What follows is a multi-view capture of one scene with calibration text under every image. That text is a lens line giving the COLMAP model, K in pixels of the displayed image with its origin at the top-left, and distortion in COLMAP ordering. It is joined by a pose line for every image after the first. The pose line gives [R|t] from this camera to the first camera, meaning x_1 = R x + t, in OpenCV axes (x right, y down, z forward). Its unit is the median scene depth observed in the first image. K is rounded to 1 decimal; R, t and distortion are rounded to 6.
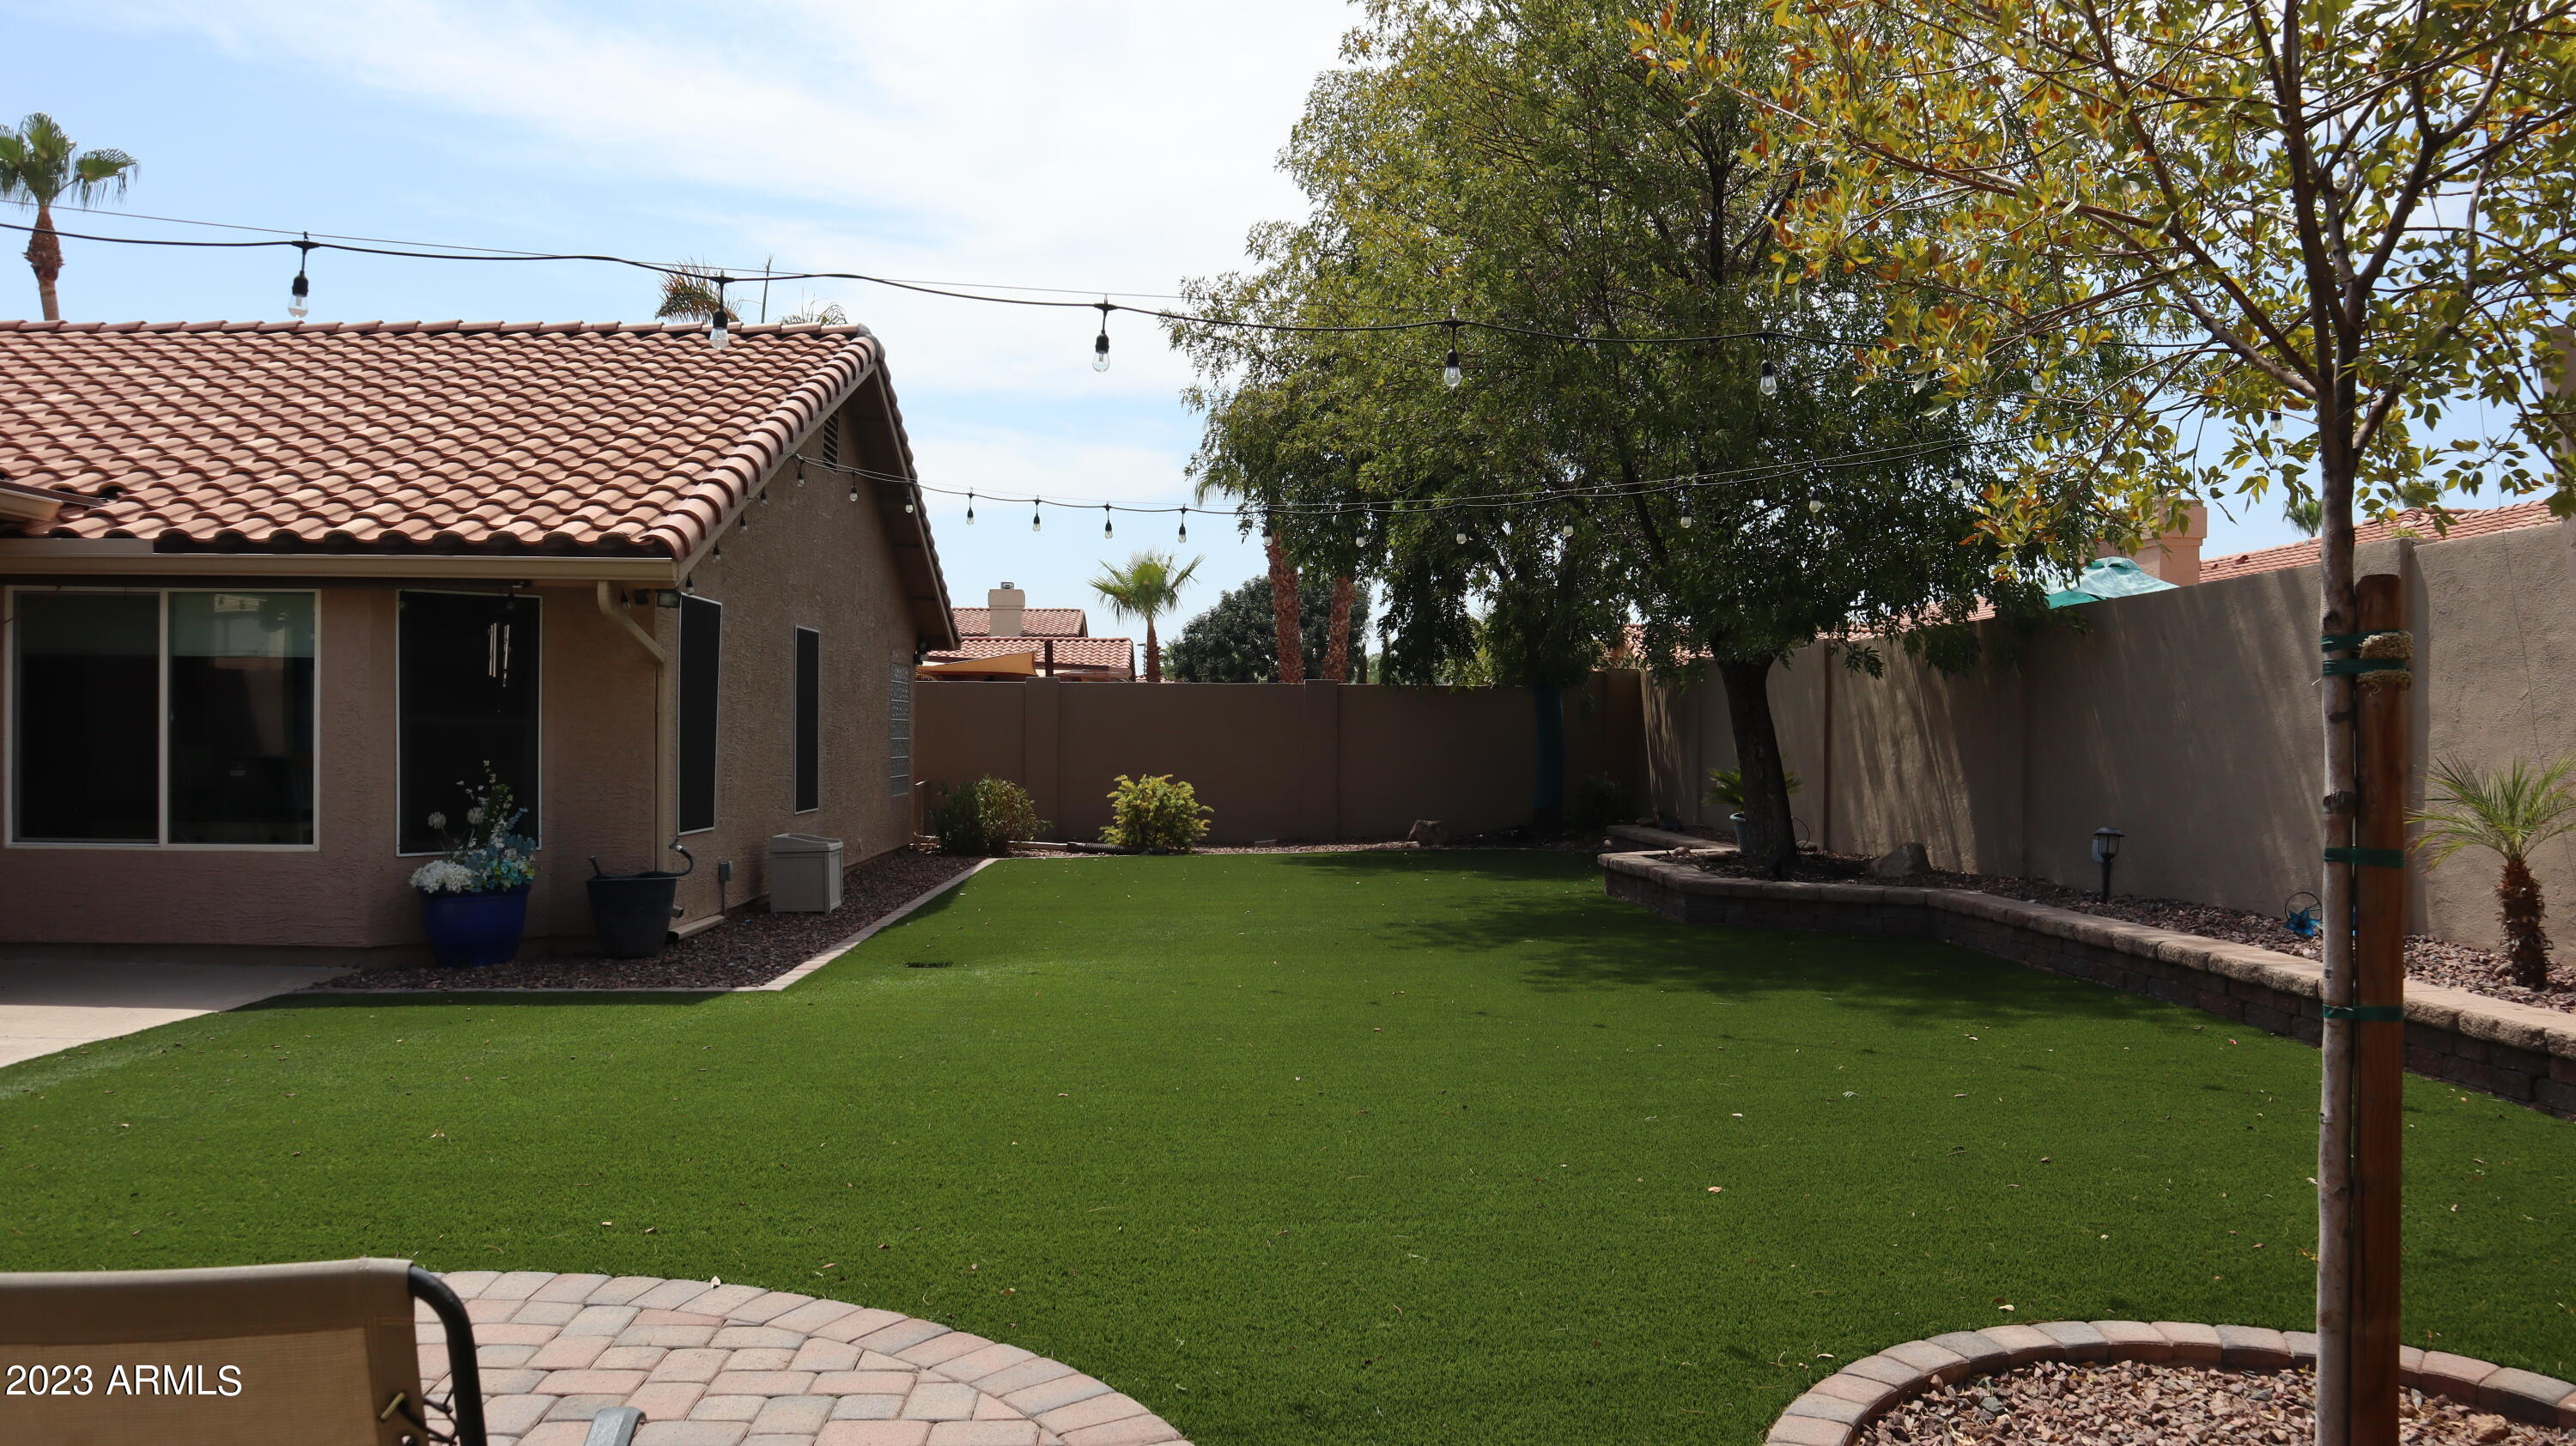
lens RADIAL K [[1796.9, 0, 1291.0], [0, 1796.9, 695.4], [0, 0, 1]] dist [-0.110501, 0.059456]
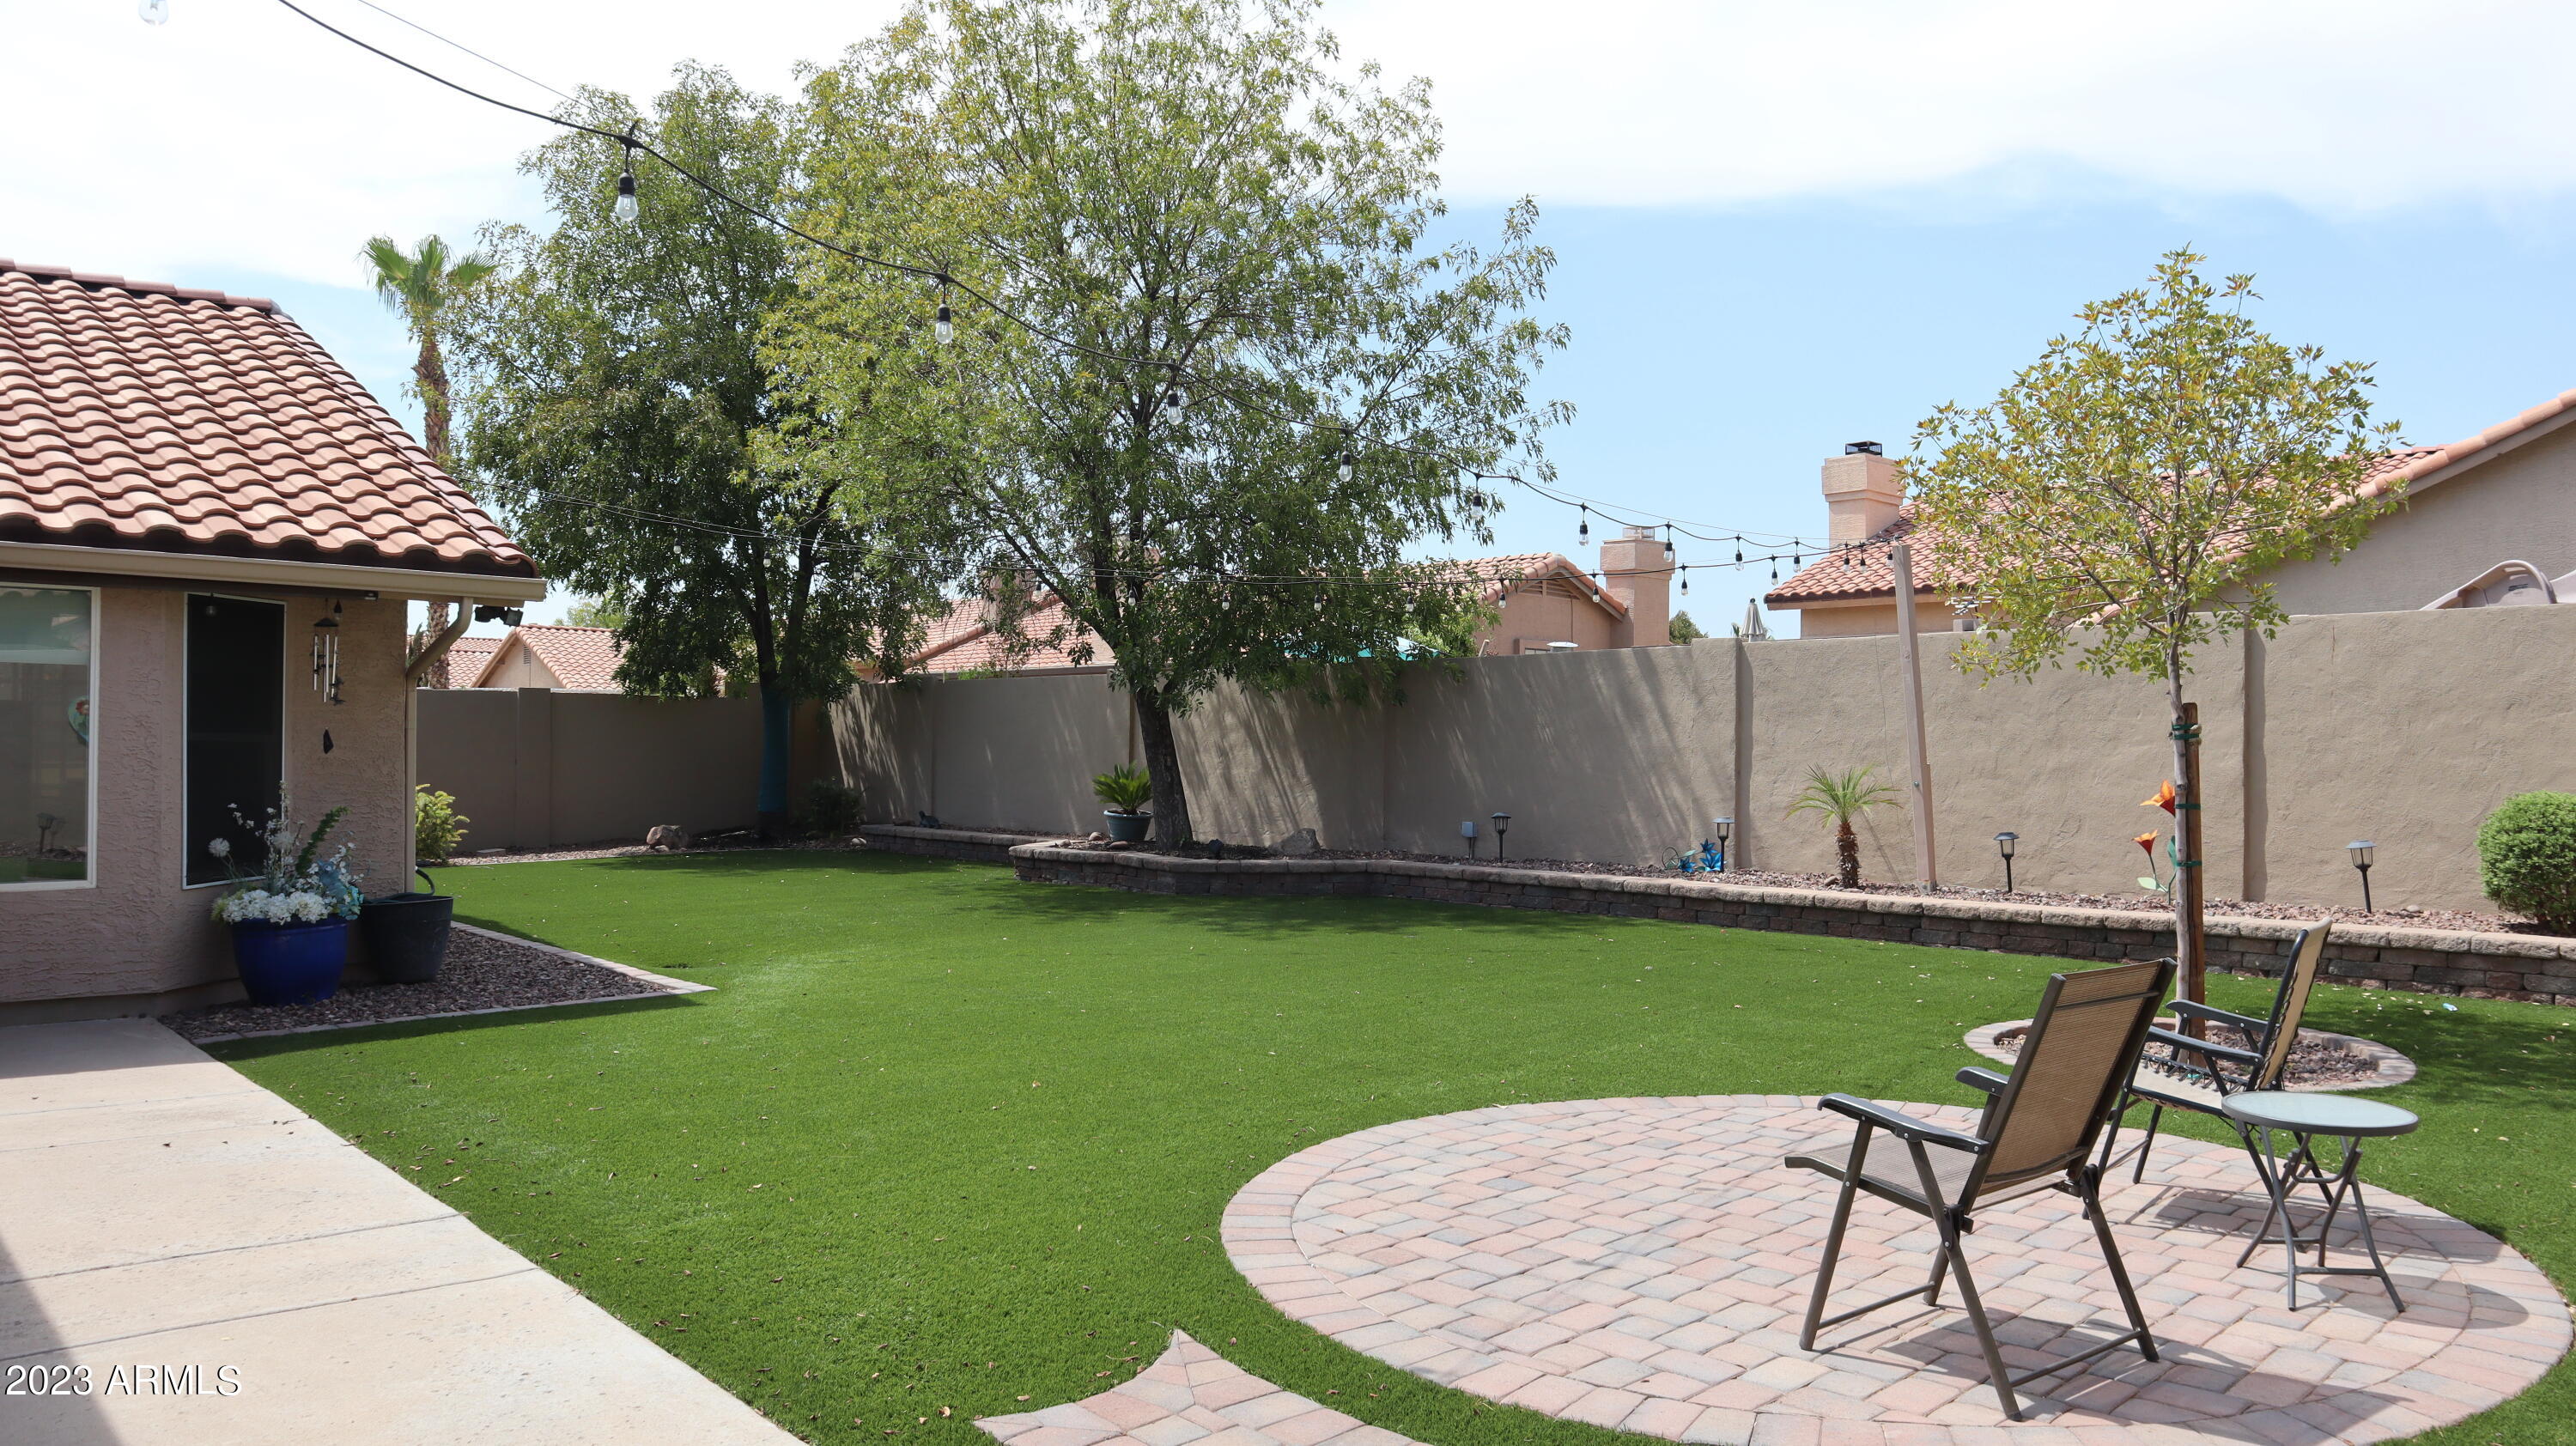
lens RADIAL K [[1796.9, 0, 1287.5], [0, 1796.9, 710.5], [0, 0, 1]] dist [-0.110501, 0.059456]
pose [[0.759353, 0.012479, 0.650559, -0.654782], [-0.017834, 0.999840, 0.001638, -0.010848], [-0.650435, -0.012846, 0.759454, -0.039704]]
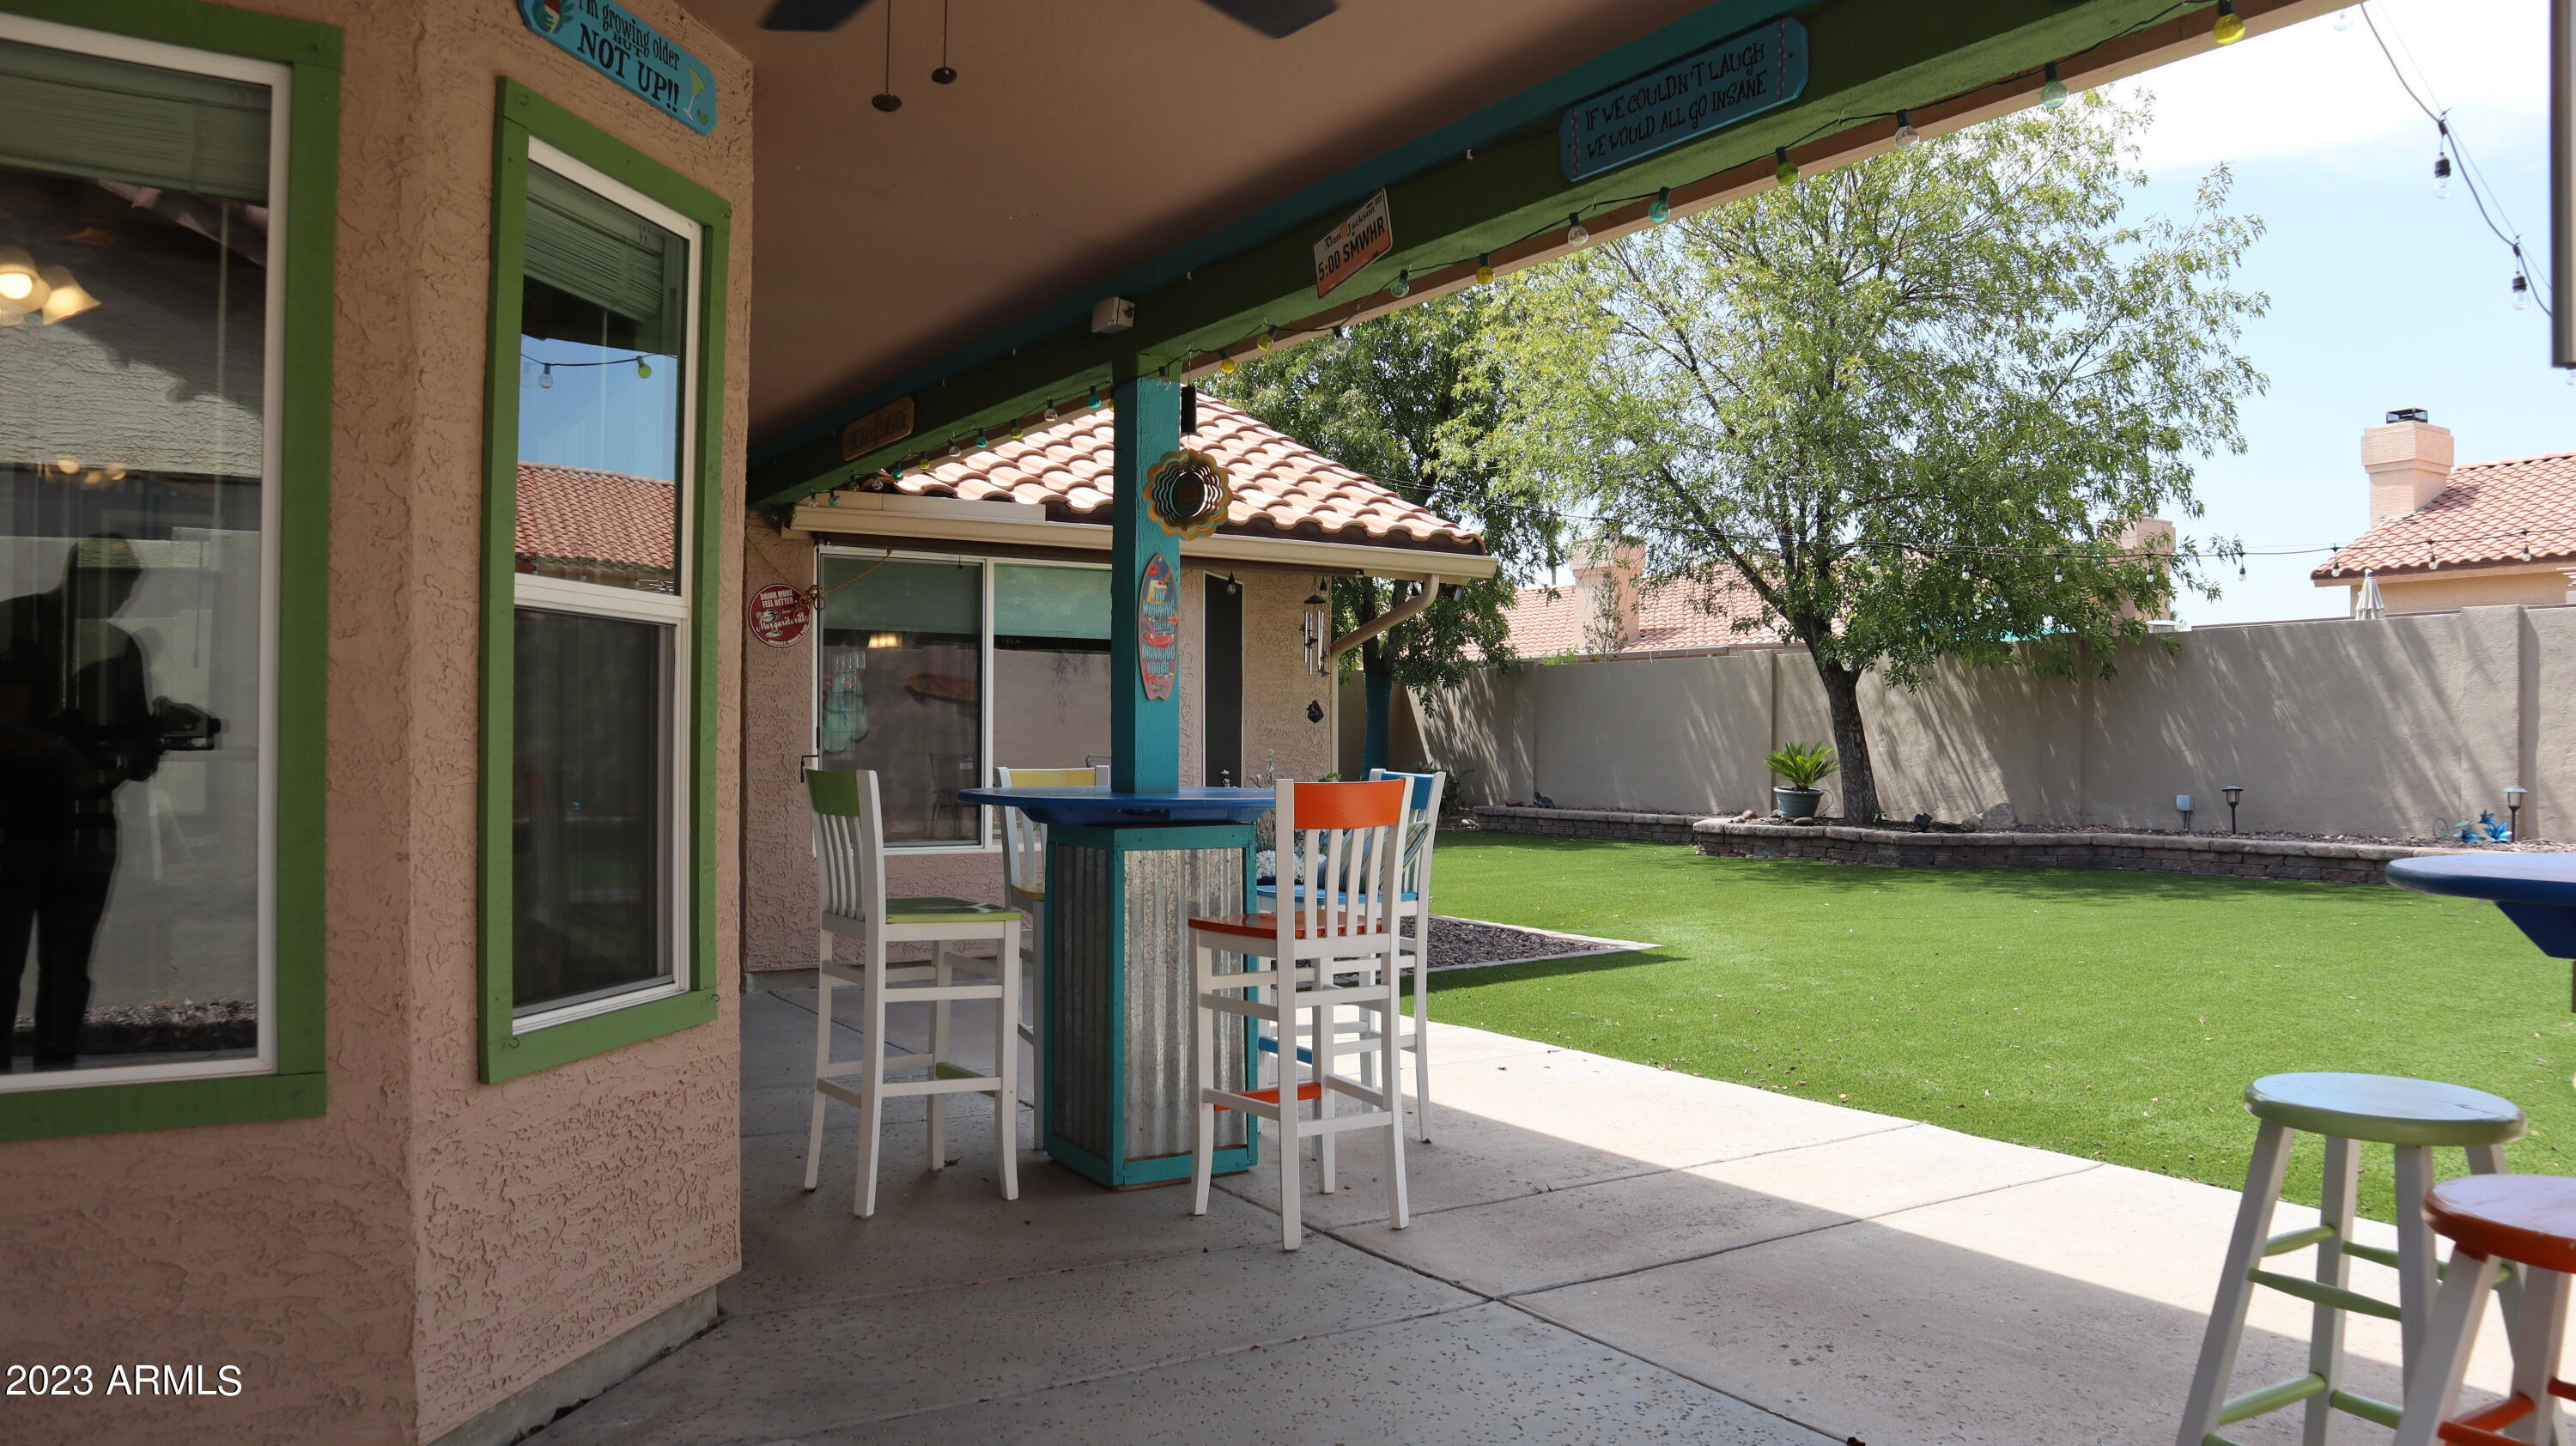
lens RADIAL K [[1796.9, 0, 1299.3], [0, 1796.9, 742.9], [0, 0, 1]] dist [-0.110501, 0.059456]
pose [[0.859694, -0.005631, 0.510778, -0.959477], [-0.007637, 0.999686, 0.023876, 0.009472], [-0.510752, -0.024427, 0.859381, 0.125251]]
